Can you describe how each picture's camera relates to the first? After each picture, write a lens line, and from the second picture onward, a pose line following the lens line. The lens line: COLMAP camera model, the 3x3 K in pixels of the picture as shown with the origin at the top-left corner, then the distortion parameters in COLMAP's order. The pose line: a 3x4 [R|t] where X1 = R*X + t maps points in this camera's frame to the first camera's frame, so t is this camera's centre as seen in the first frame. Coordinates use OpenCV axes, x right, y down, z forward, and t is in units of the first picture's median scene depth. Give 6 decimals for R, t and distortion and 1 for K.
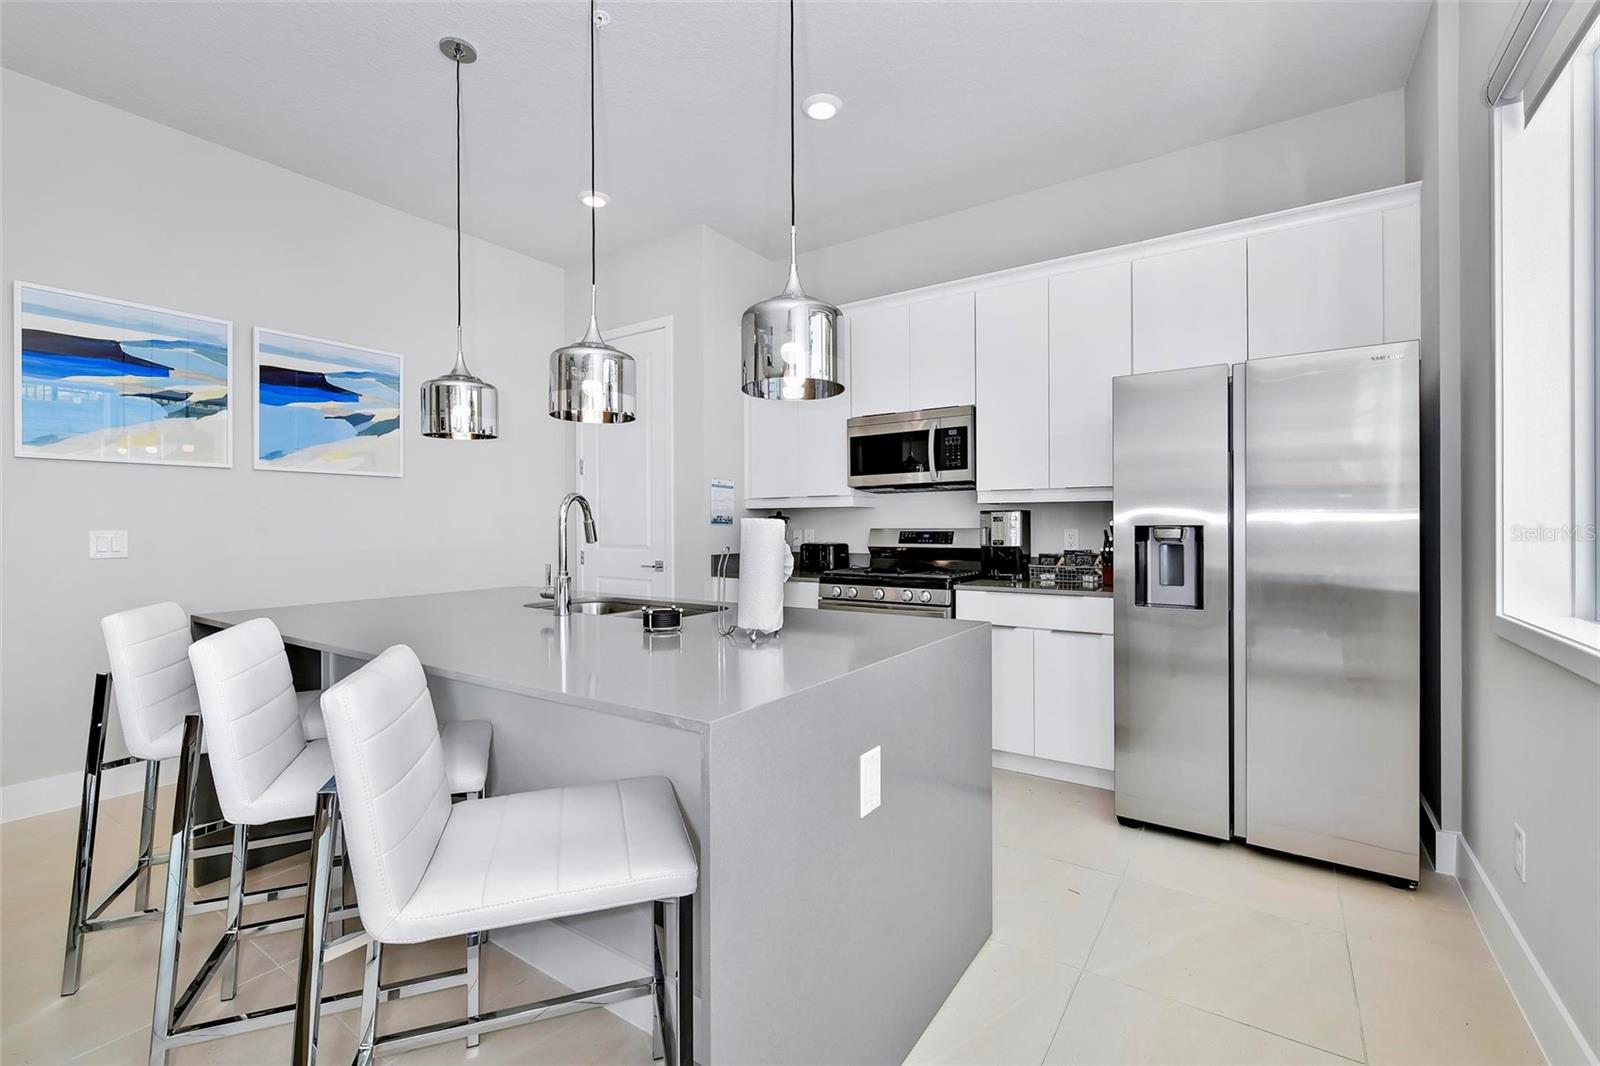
lens RADIAL K [[699.0, 0, 805.7], [0, 699.0, 525.7], [0, 0, 1]] dist [-0.000063, -0.002421]
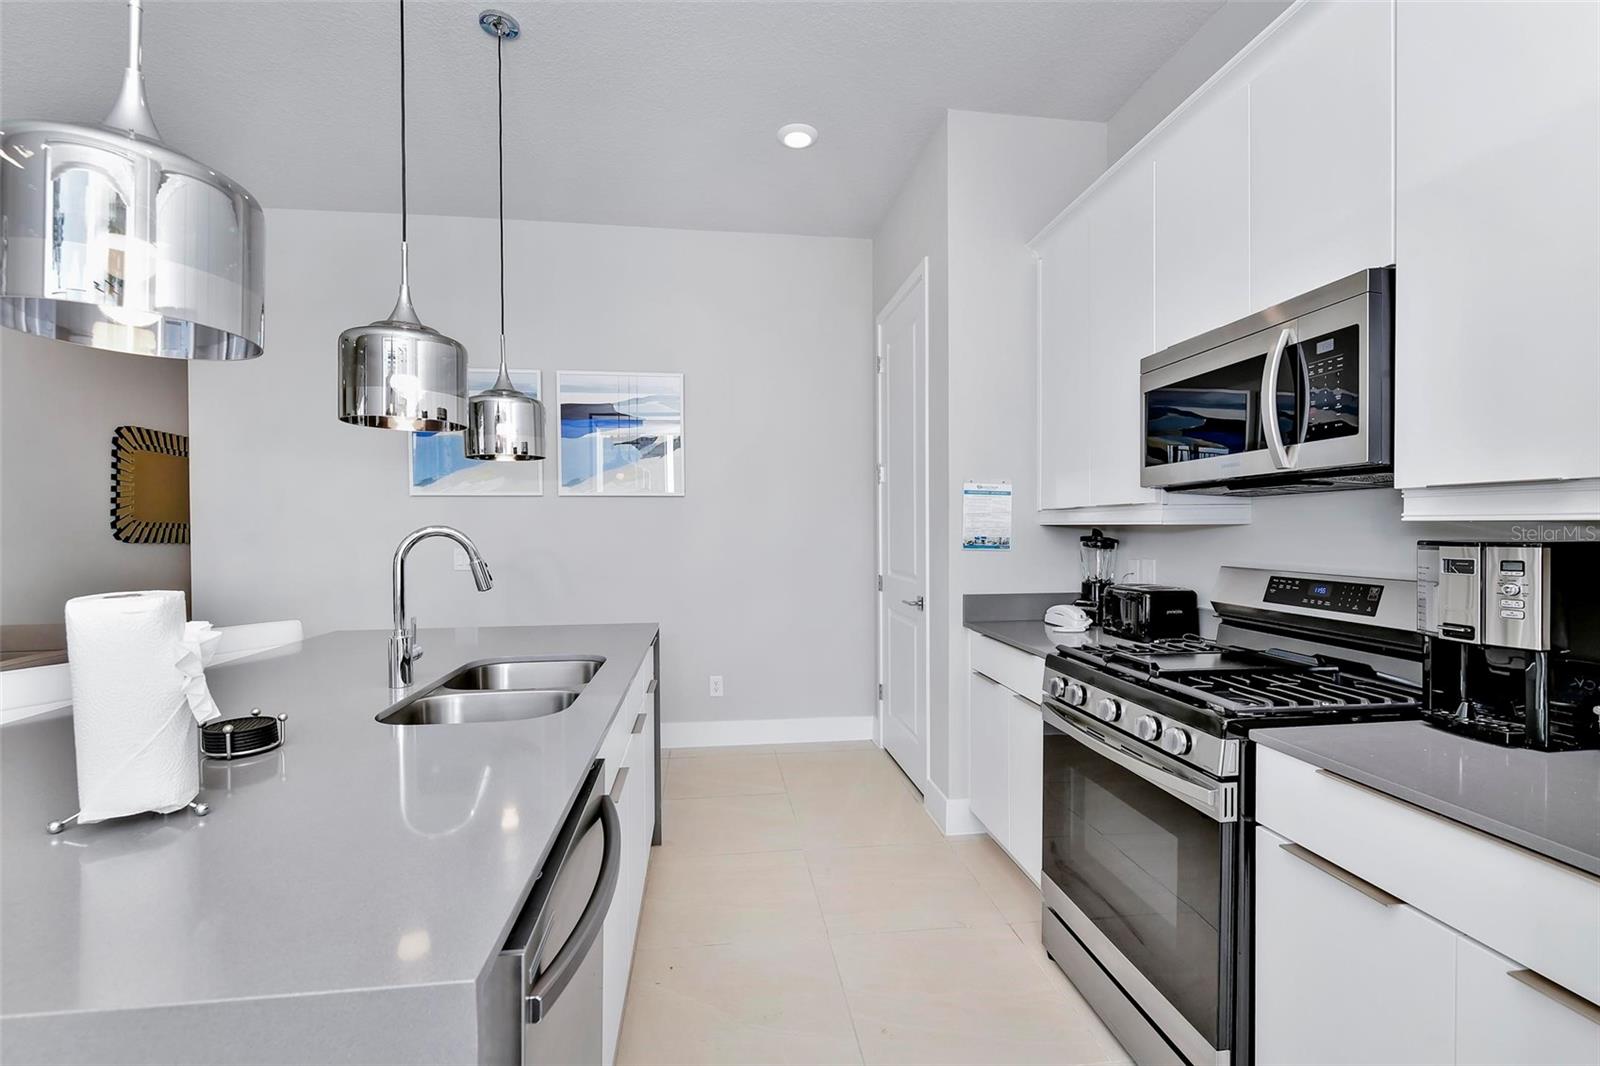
lens RADIAL K [[699.0, 0, 802.9], [0, 699.0, 536.6], [0, 0, 1]] dist [-0.000063, -0.002421]
pose [[0.664311, 0.011709, -0.747365, 0.316099], [0.000479, 0.999870, 0.016090, -0.030156], [0.747457, -0.011047, 0.664219, 0.505735]]
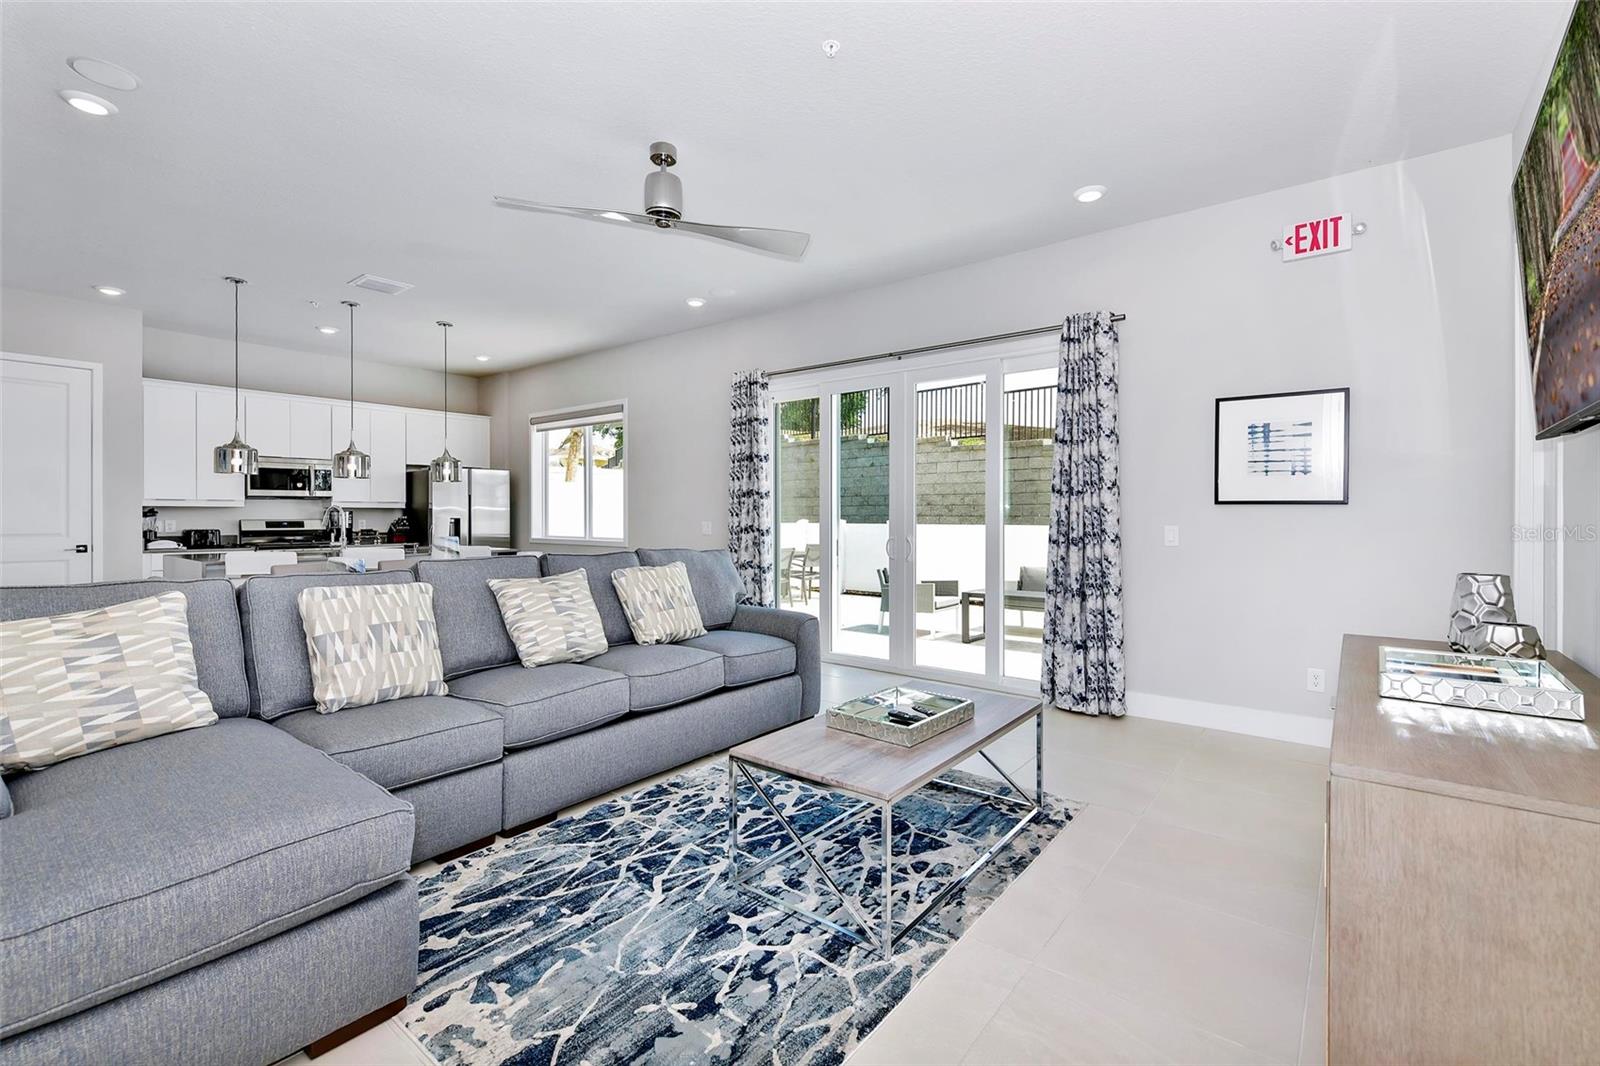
lens RADIAL K [[699.0, 0, 819.0], [0, 699.0, 527.4], [0, 0, 1]] dist [-0.000063, -0.002421]
pose [[0.059752, -0.012435, 0.998136, -1.753918], [0.001890, 0.999922, 0.012345, 0.004704], [-0.998211, 0.001148, 0.059771, -0.573425]]
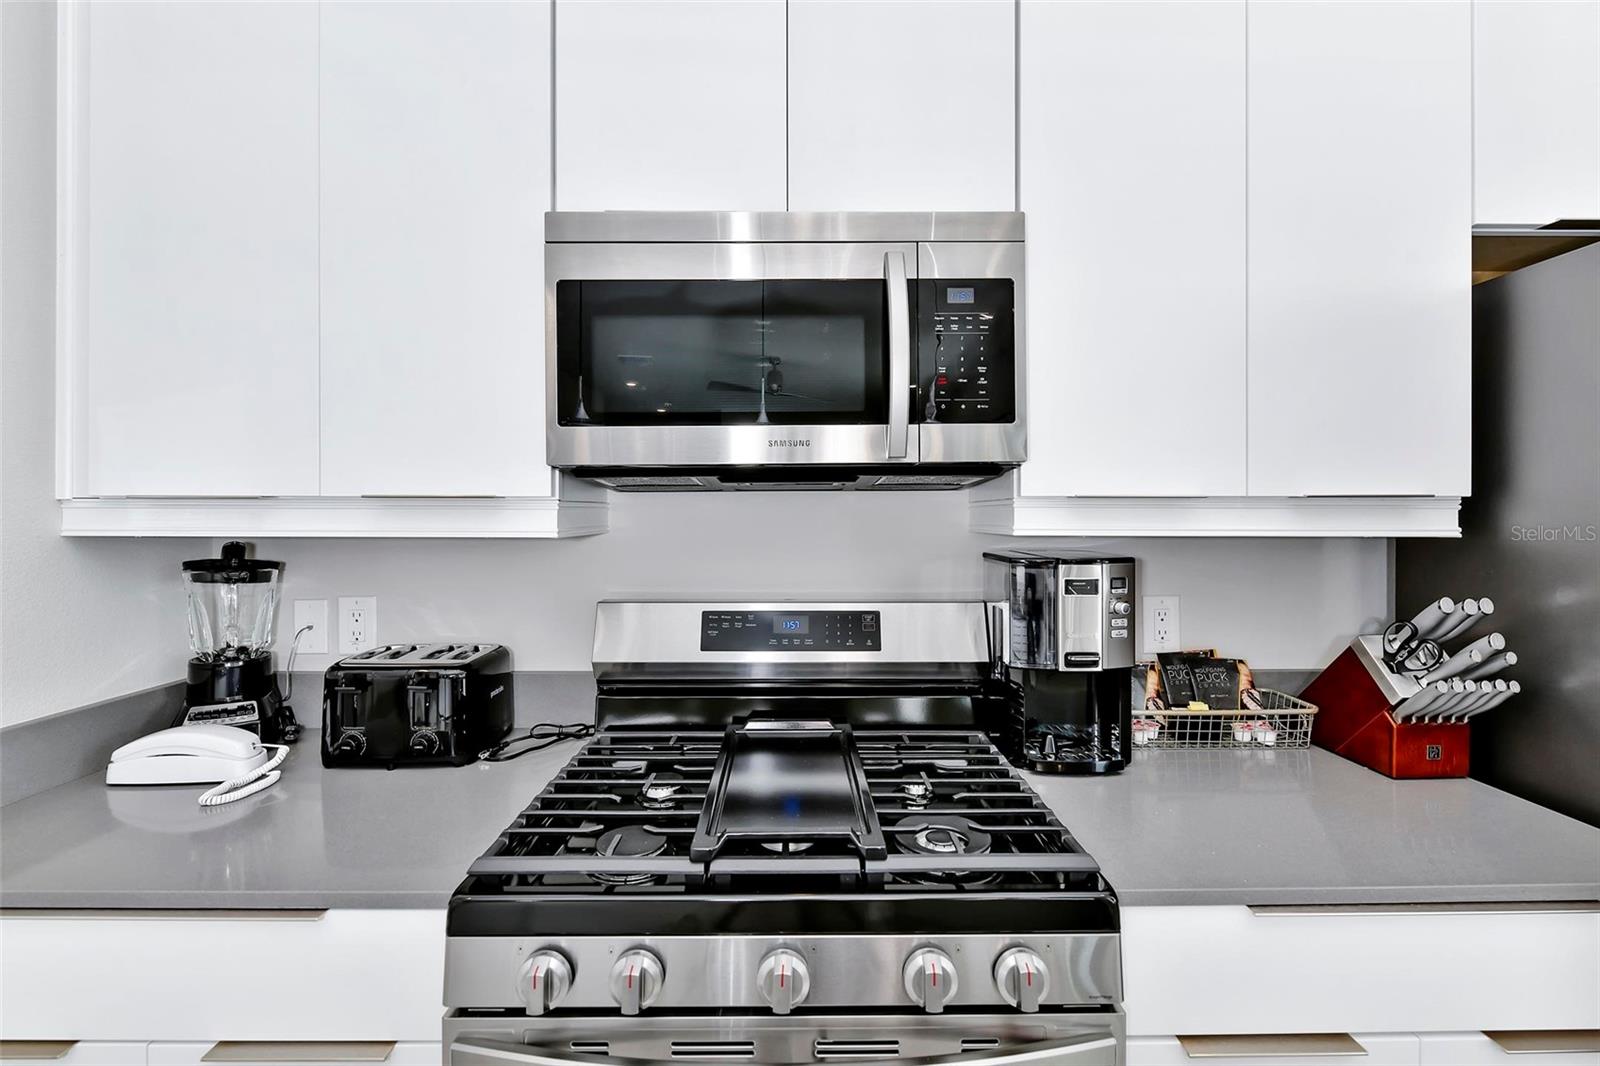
lens RADIAL K [[699.0, 0, 804.1], [0, 699.0, 517.7], [0, 0, 1]] dist [-0.000063, -0.002421]
pose [[0.822409, 0.000023, 0.568896, -0.011862], [-0.004233, 0.999973, 0.006080, -0.042338], [-0.568881, -0.007408, 0.822387, 0.802155]]
